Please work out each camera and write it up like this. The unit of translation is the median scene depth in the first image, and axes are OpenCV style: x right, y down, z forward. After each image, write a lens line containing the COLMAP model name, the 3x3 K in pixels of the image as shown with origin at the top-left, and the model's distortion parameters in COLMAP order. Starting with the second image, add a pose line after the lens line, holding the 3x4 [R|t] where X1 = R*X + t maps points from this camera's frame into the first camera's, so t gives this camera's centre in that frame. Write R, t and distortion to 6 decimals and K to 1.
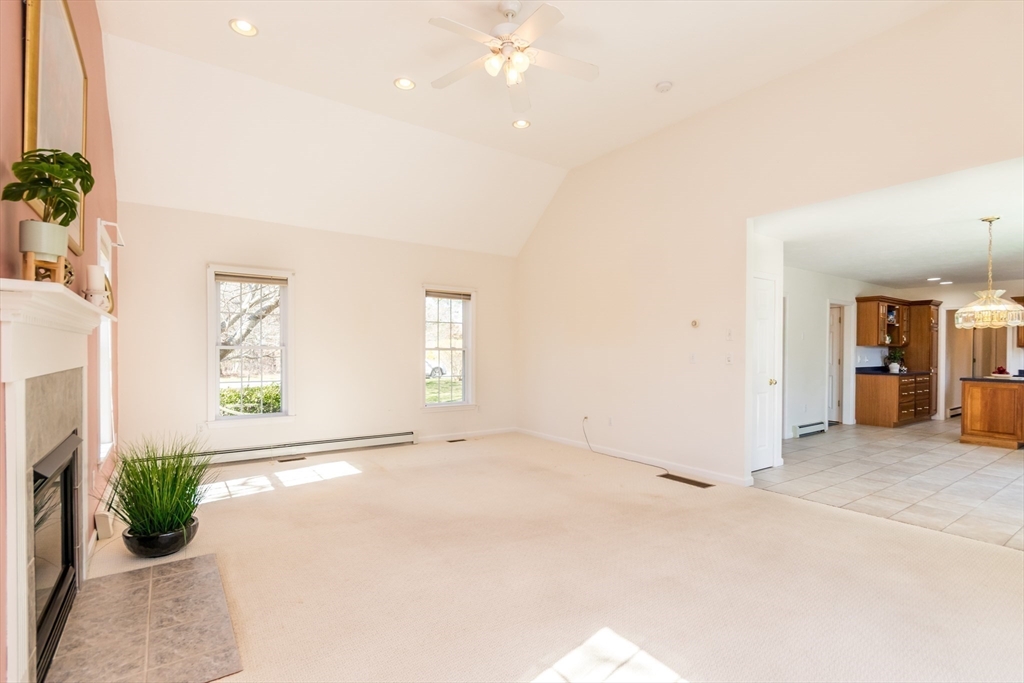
lens RADIAL K [[467.7, 0, 520.1], [0, 467.7, 356.8], [0, 0, 1]] dist [0.005338, -0.000618]
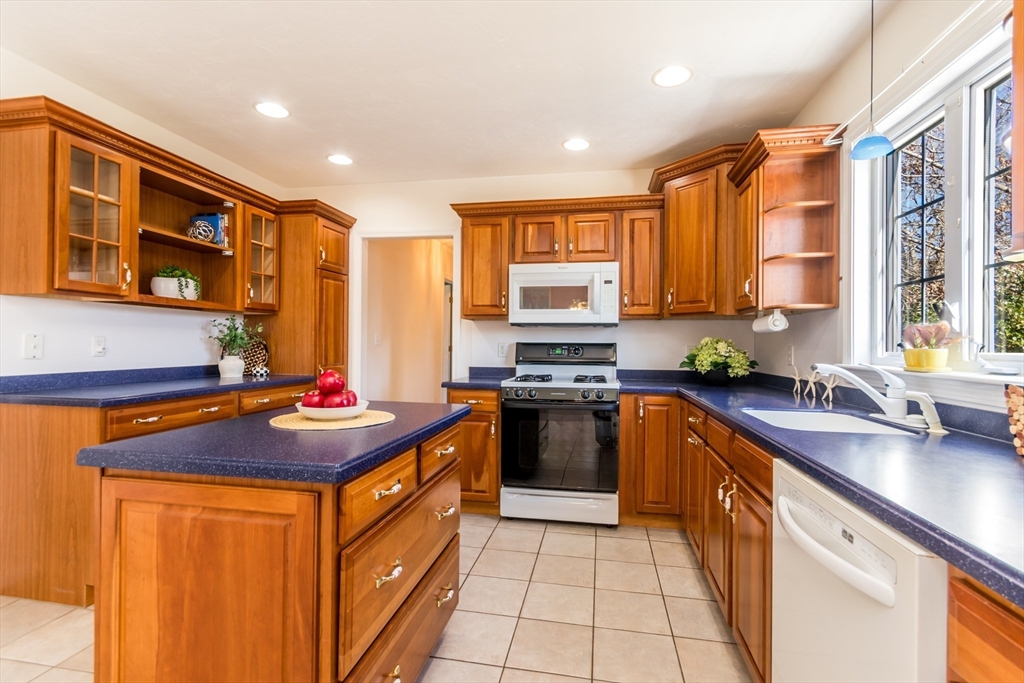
lens RADIAL K [[467.7, 0, 512.8], [0, 467.7, 345.0], [0, 0, 1]] dist [0.005338, -0.000618]
pose [[0.708740, 0.000950, 0.705469, 0.701946], [0.001113, 0.999996, -0.002465, 0.005608], [-0.705469, 0.002532, 0.708737, 0.582627]]
